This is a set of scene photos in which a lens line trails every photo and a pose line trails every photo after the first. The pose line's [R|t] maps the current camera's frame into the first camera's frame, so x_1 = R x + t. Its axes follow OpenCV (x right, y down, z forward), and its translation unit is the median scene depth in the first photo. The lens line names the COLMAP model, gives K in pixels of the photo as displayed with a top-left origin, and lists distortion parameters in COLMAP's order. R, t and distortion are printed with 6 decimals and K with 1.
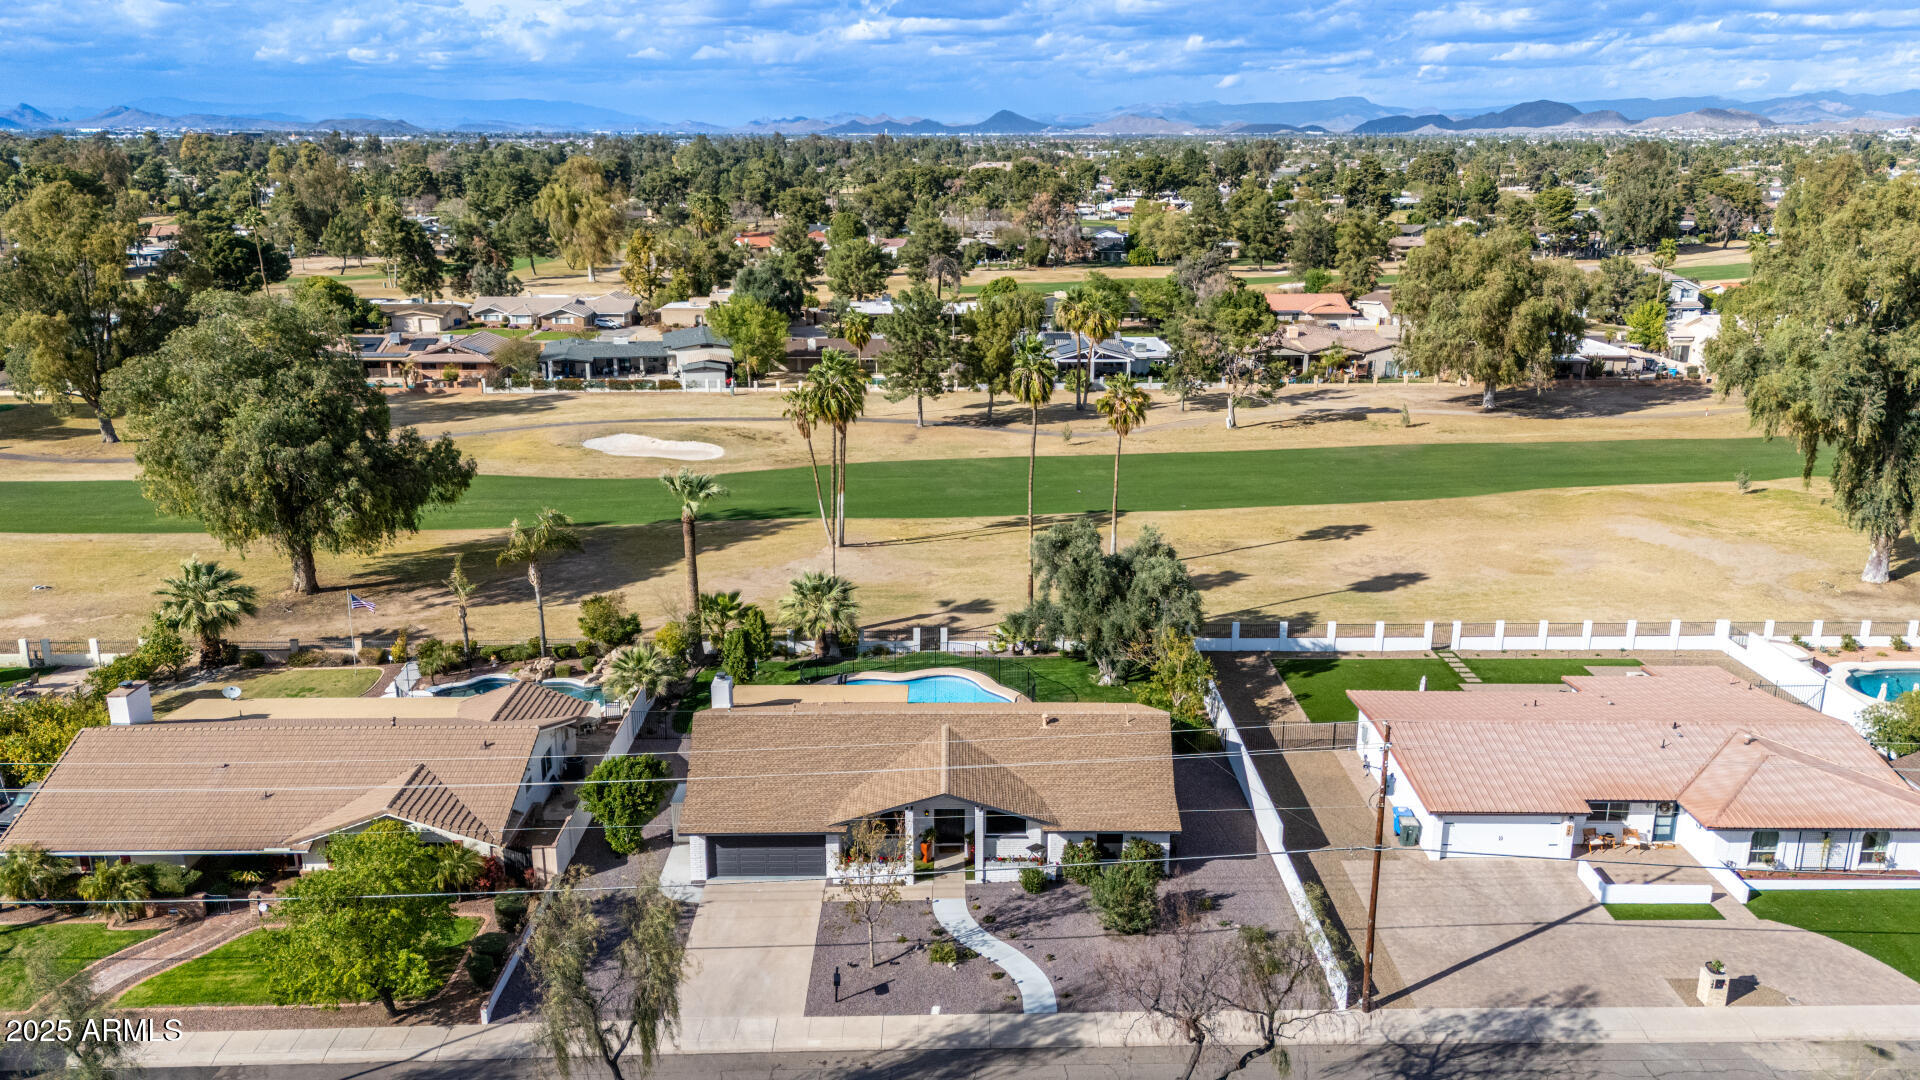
lens RADIAL K [[1436.6, 0, 965.6], [0, 1436.6, 549.7], [0, 0, 1]] dist [0.085703, -0.077505]
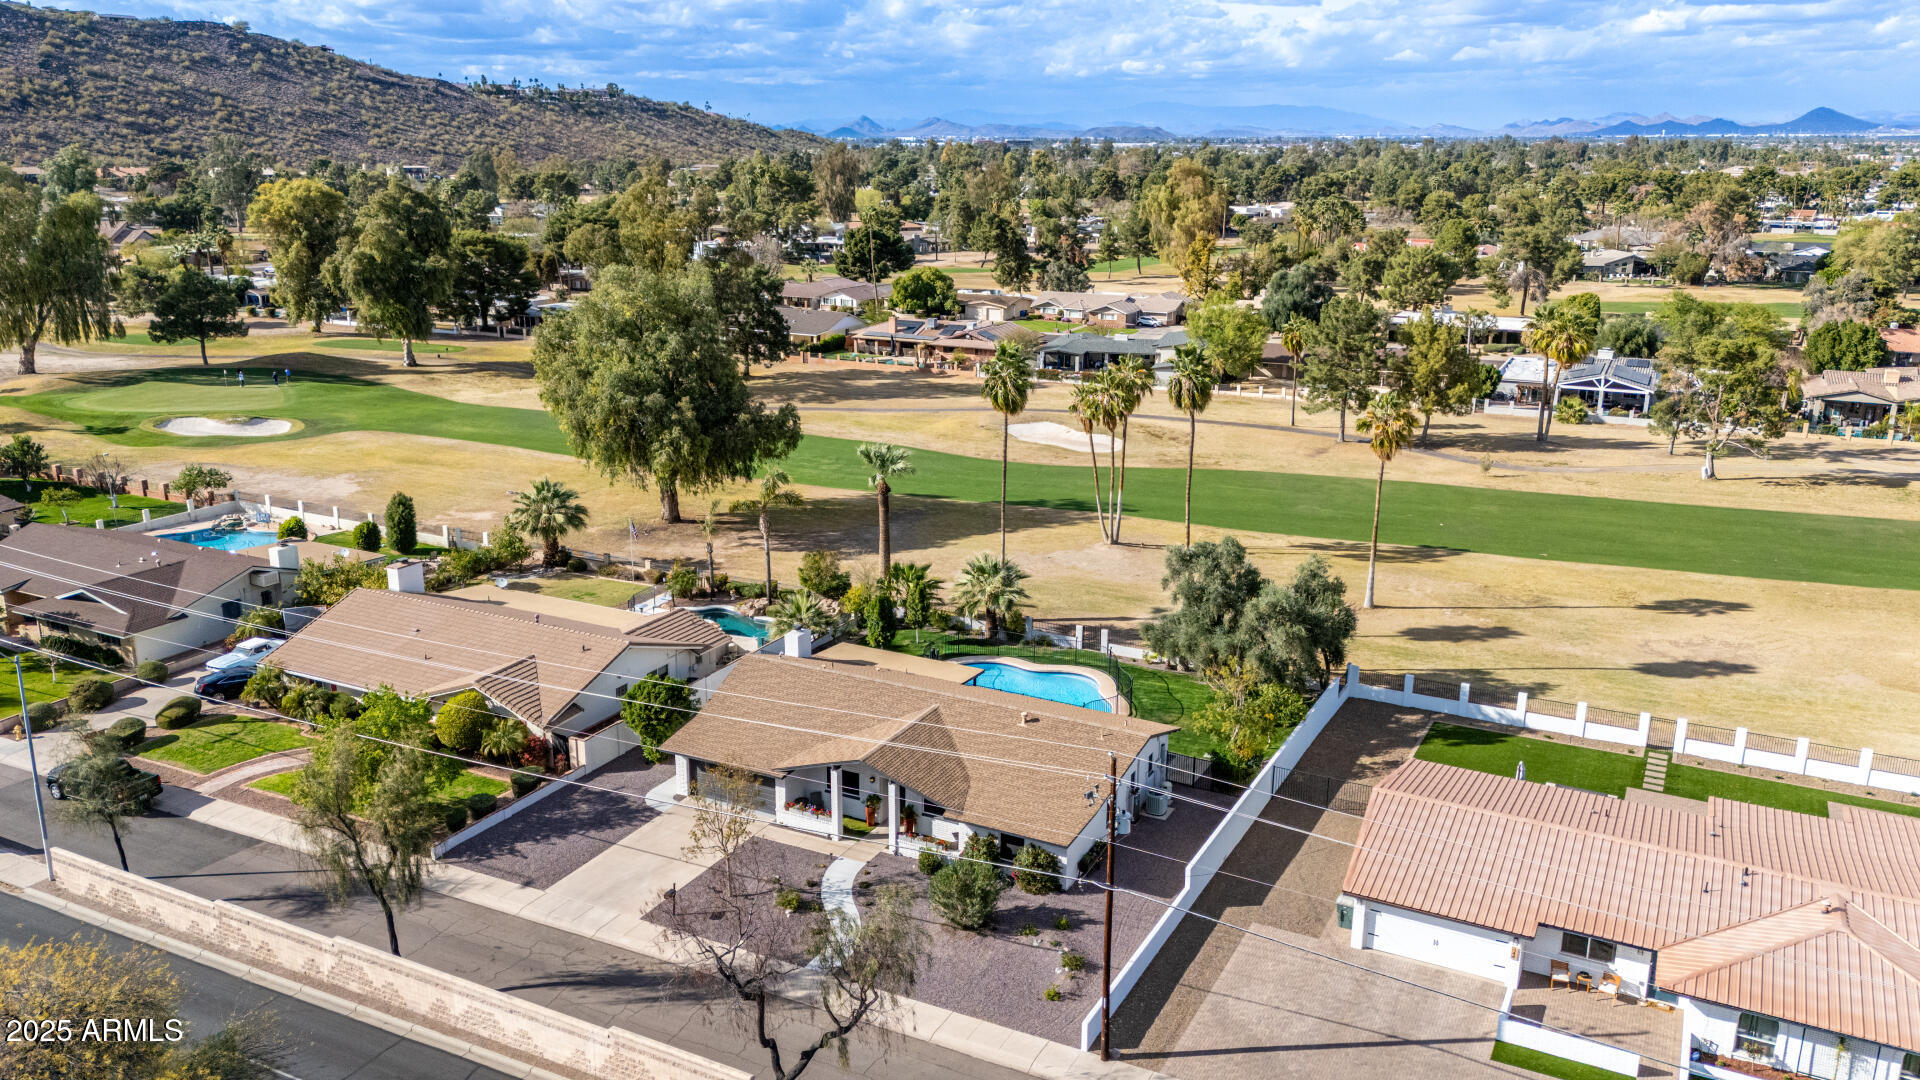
lens RADIAL K [[1436.6, 0, 943.8], [0, 1436.6, 556.2], [0, 0, 1]] dist [0.085703, -0.077505]
pose [[0.881026, 0.134546, -0.453531, 0.297760], [-0.134177, 0.990402, 0.033166, -0.012314], [0.453640, 0.031633, 0.890623, 0.054017]]
